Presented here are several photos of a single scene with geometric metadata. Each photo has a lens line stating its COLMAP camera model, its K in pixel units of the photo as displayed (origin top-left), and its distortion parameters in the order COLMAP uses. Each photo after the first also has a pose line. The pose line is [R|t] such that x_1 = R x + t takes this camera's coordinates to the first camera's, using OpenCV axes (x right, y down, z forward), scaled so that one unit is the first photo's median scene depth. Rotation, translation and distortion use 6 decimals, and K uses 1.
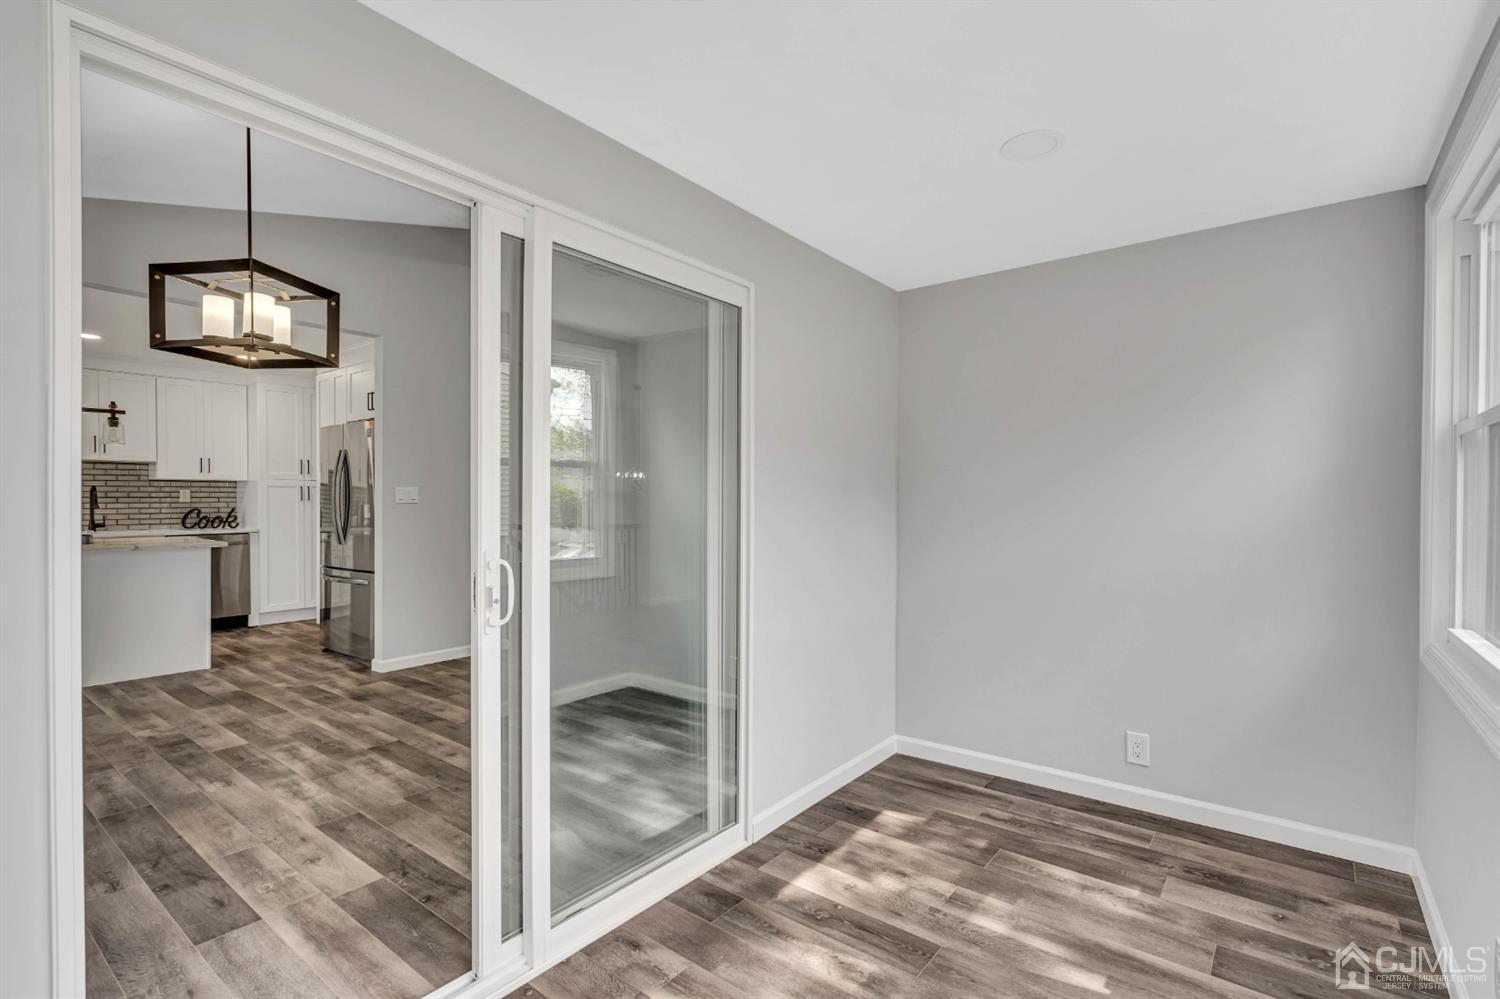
lens RADIAL K [[704.7, 0, 751.6], [0, 704.7, 503.6], [0, 0, 1]] dist [-0.002833, 0.002256]
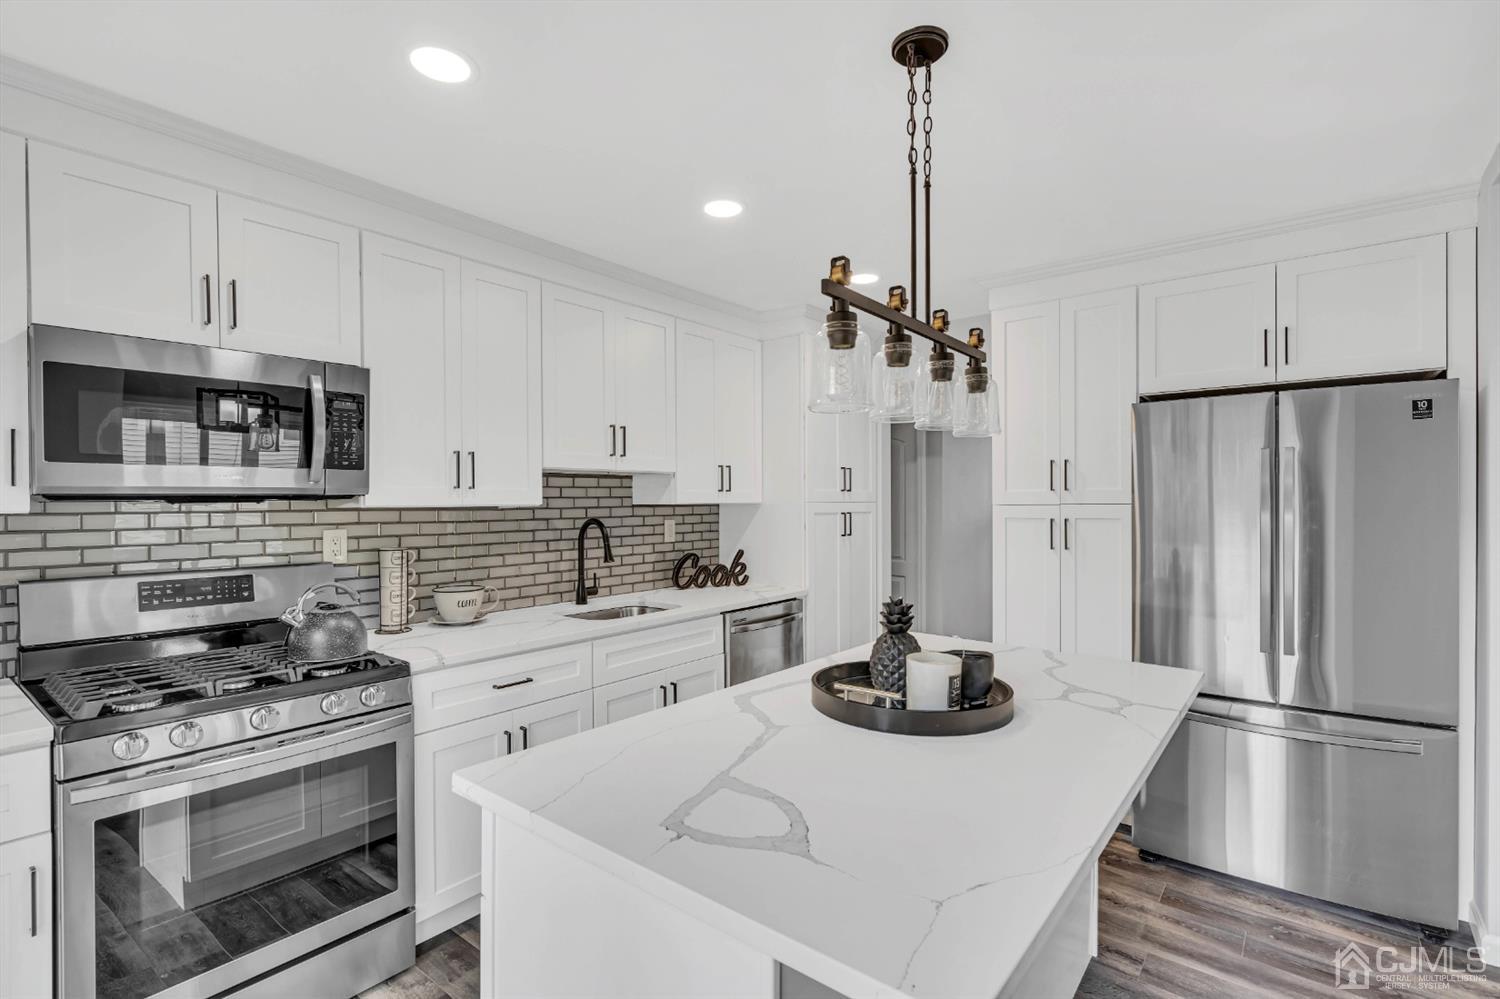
lens RADIAL K [[704.7, 0, 752.4], [0, 704.7, 503.3], [0, 0, 1]] dist [-0.002833, 0.002256]
pose [[0.999765, -0.005190, -0.021069, -1.151670], [0.005099, 0.999977, -0.004367, -0.048588], [0.021091, 0.004258, 0.999768, 0.670868]]
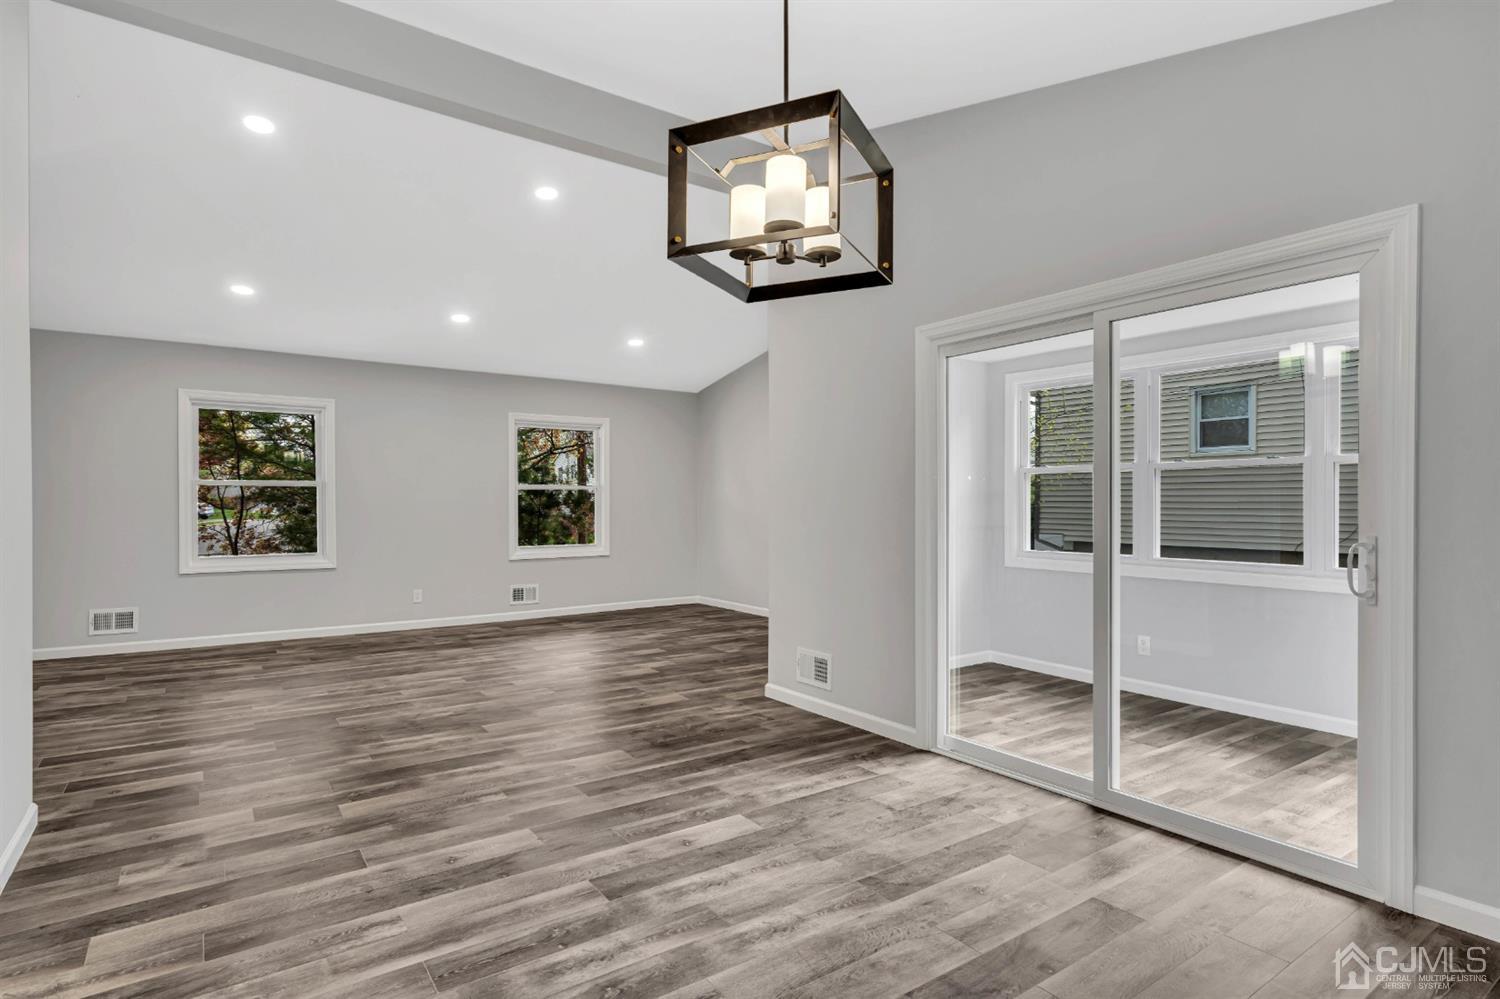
lens RADIAL K [[768.9, 0, 741.8], [0, 768.9, 506.6], [0, 0, 1]] dist [0.001318, 0.002469]
pose [[0.293053, -0.003053, 0.956091, -0.928256], [0.005842, 0.999982, 0.001403, 0.002847], [-0.956078, 0.005174, 0.293065, 0.555731]]
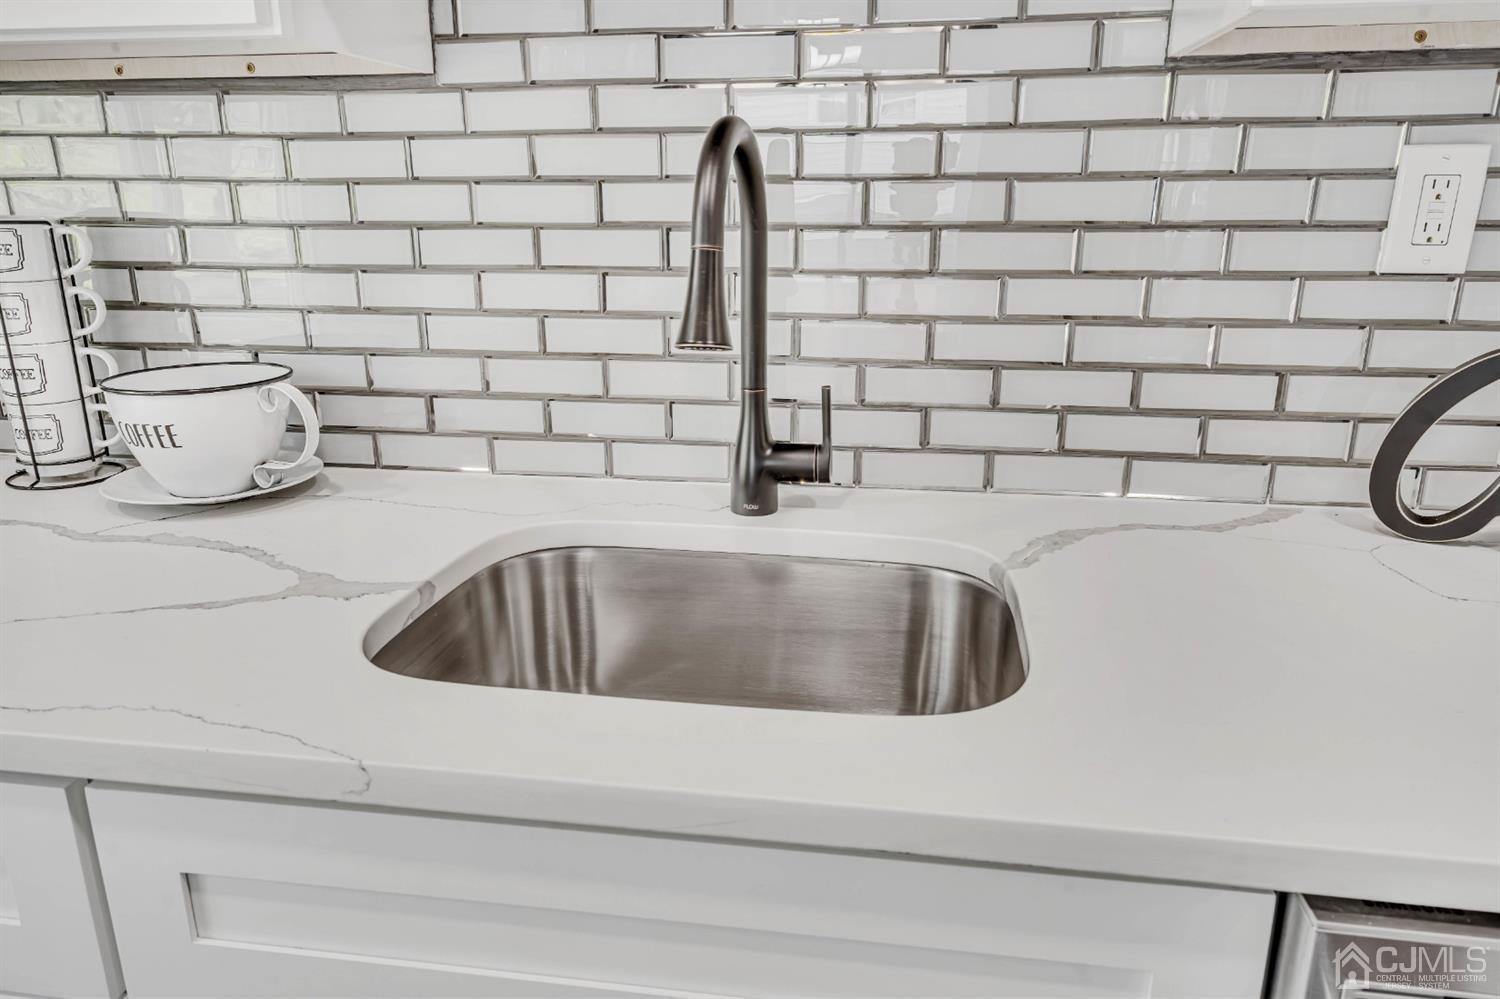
lens RADIAL K [[1075.7, 0, 747.5], [0, 1075.7, 496.7], [0, 0, 1]] dist [0.019951, 0.002658]
pose [[0.471655, 0.252729, -0.844790, -1.121900], [-0.003543, 0.958583, 0.284793, -0.024806], [0.881776, -0.131331, 0.453015, 1.321284]]
